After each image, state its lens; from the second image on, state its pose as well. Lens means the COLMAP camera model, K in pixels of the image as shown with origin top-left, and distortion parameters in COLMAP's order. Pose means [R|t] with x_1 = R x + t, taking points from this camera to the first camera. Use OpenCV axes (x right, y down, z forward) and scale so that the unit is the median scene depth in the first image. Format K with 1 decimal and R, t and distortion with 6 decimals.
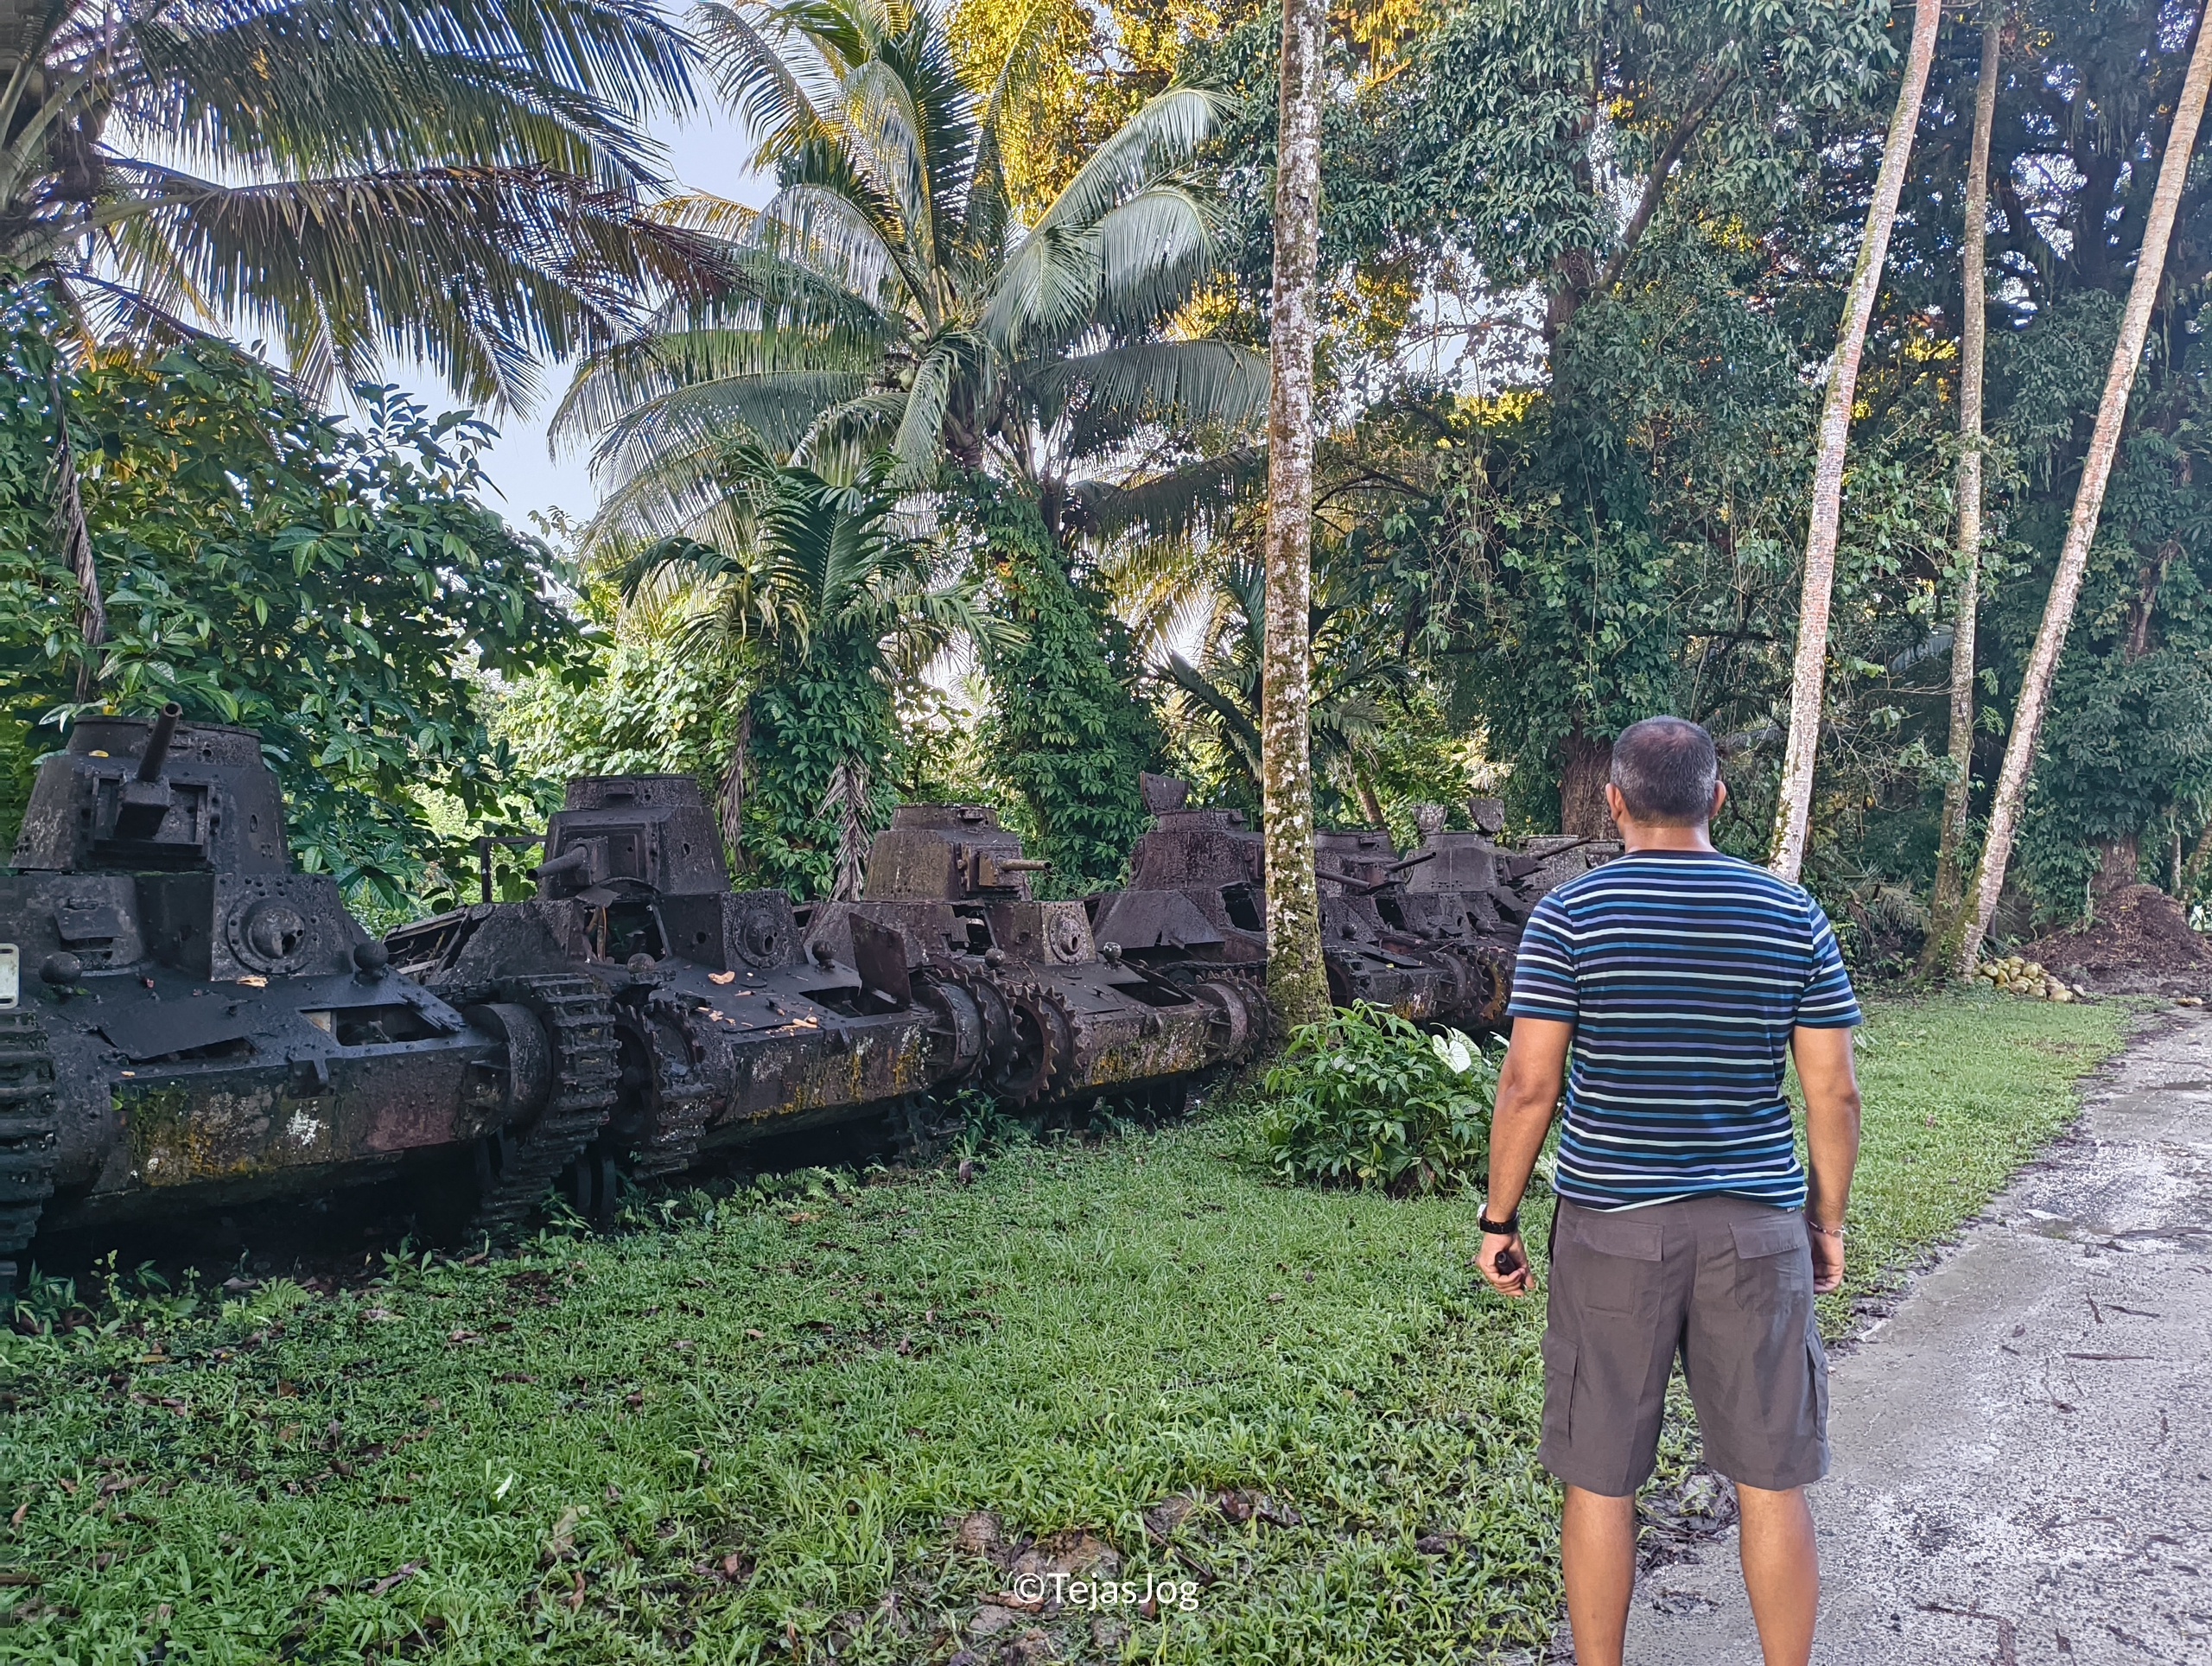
lens RADIAL K [[1555.7, 0, 1106.0], [0, 1555.7, 833.0], [0, 0, 1]] dist [0.072350, -0.078602]
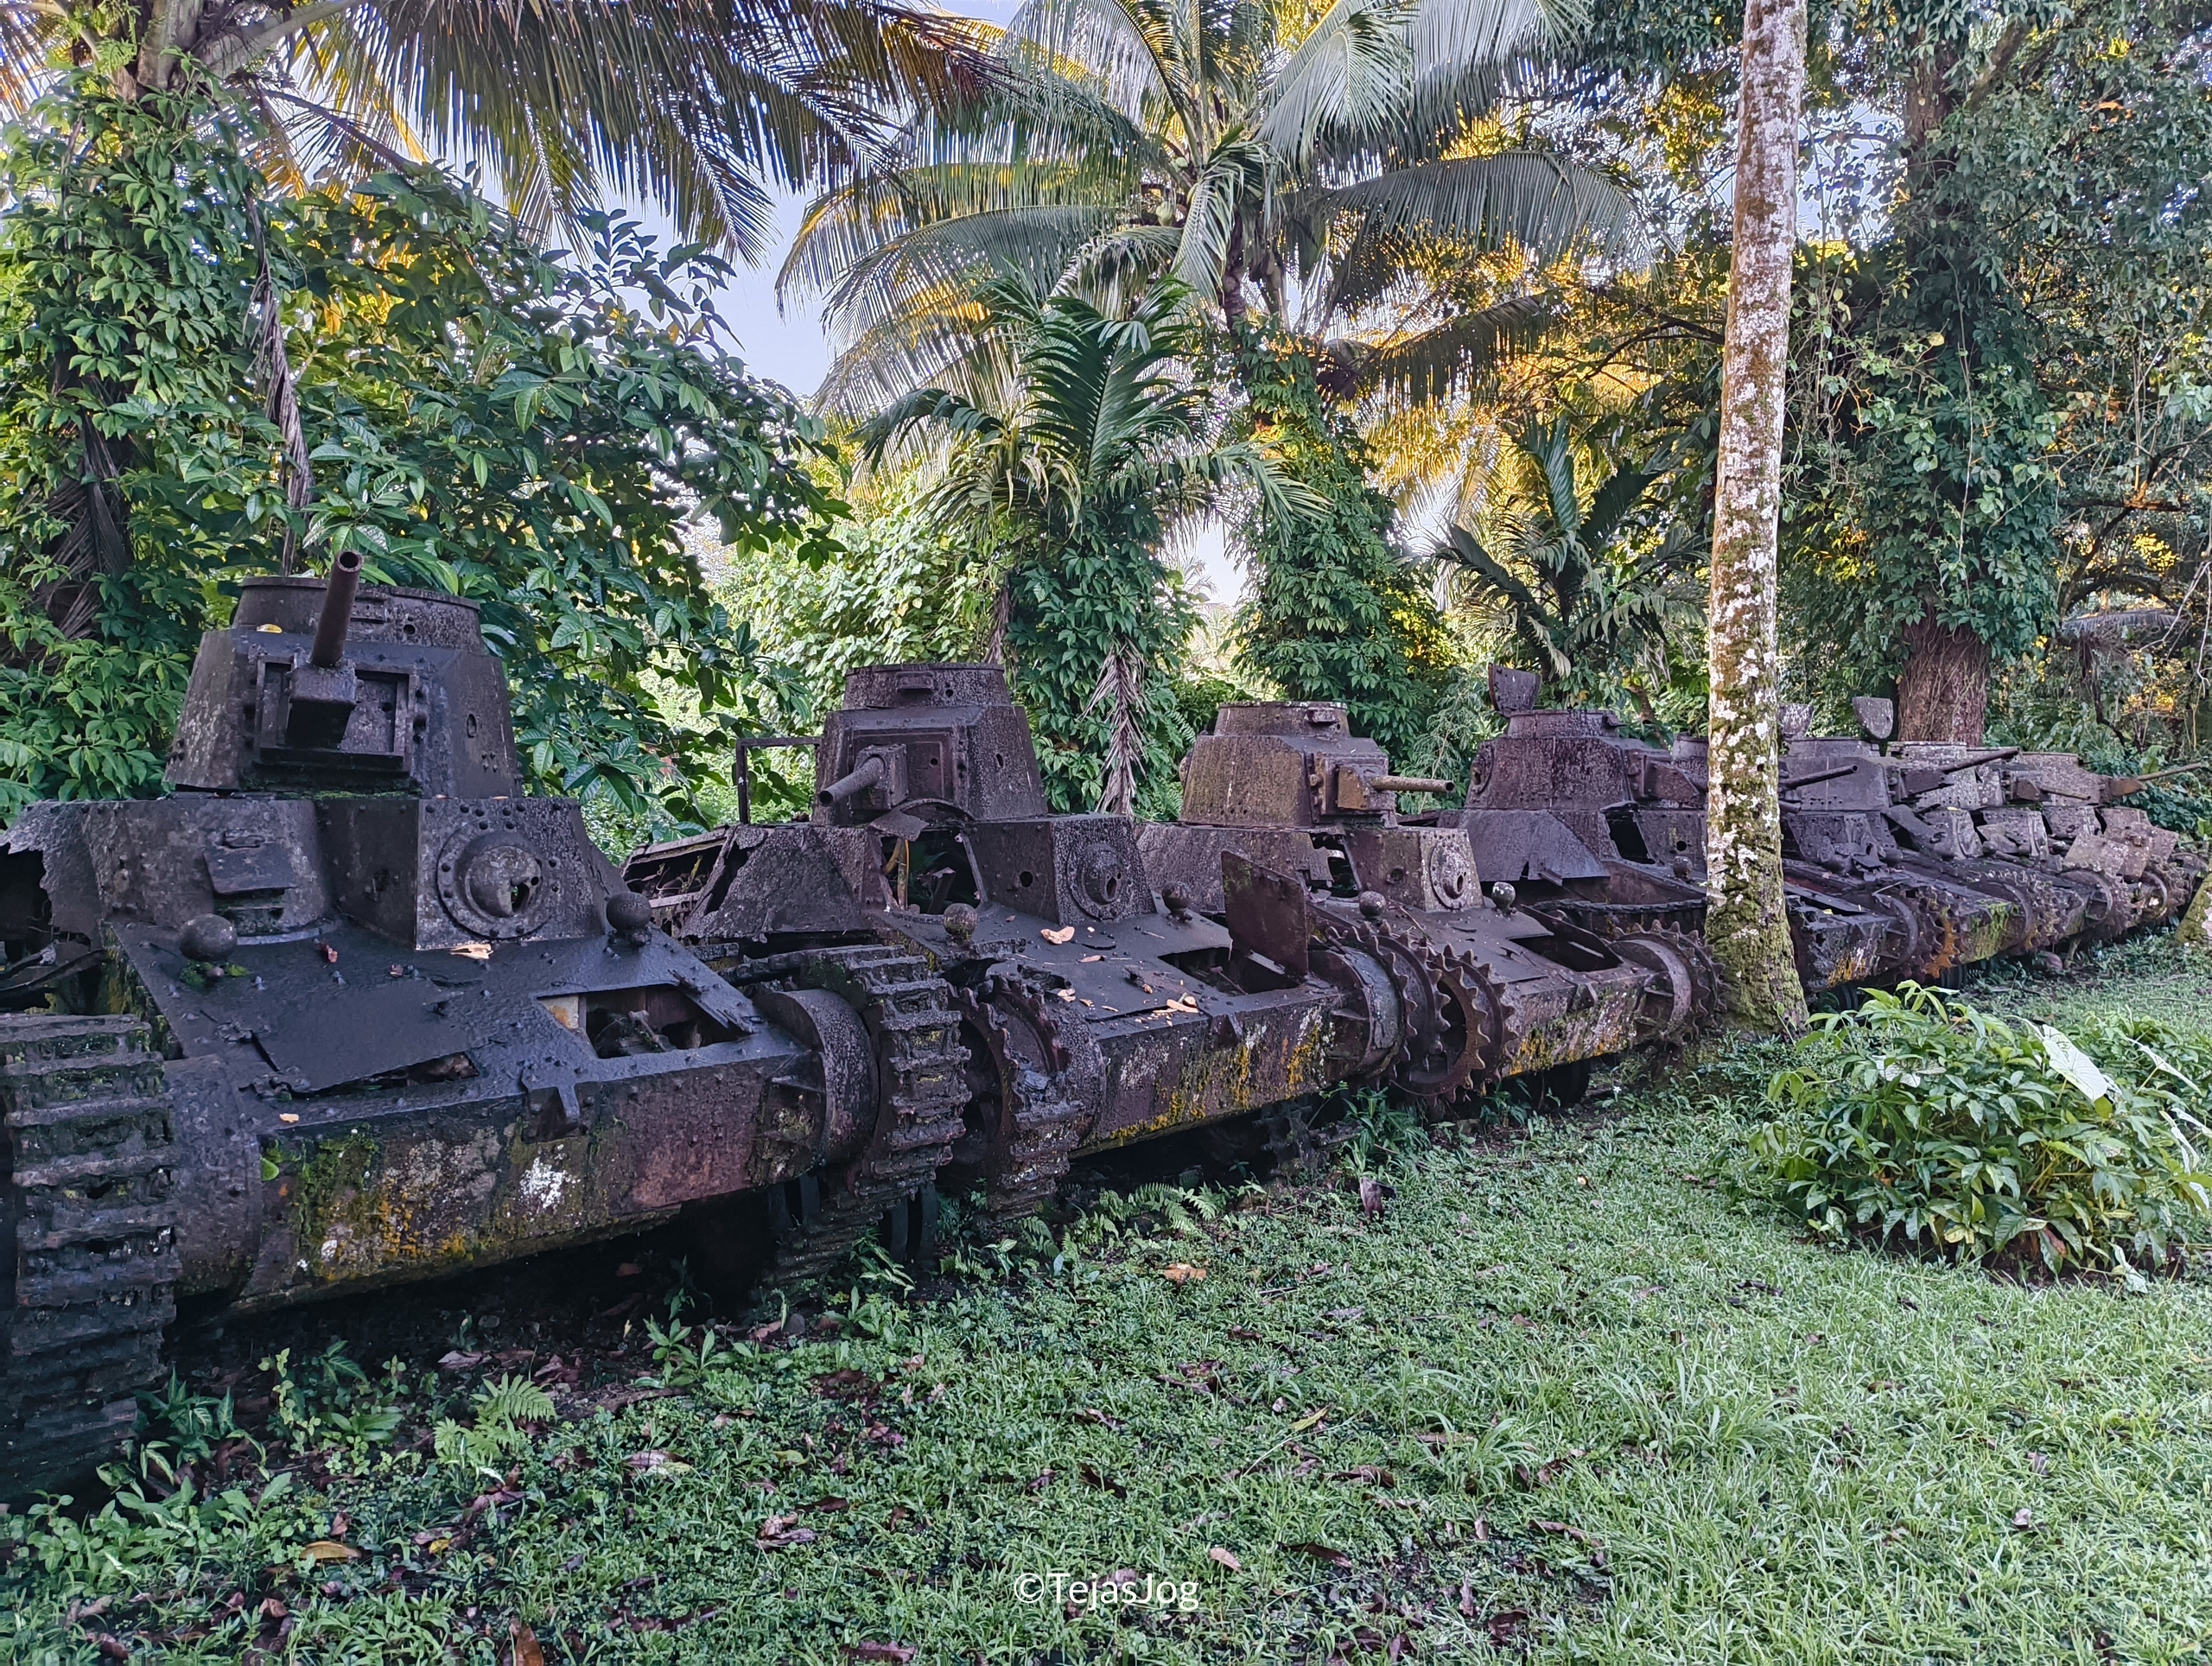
lens RADIAL K [[1555.7, 0, 1106.0], [0, 1555.7, 833.0], [0, 0, 1]] dist [0.072350, -0.078602]
pose [[0.992872, 0.020585, -0.117396, -0.088832], [-0.012362, 0.997446, 0.070353, -0.006379], [0.118544, -0.068401, 0.990590, 0.170683]]
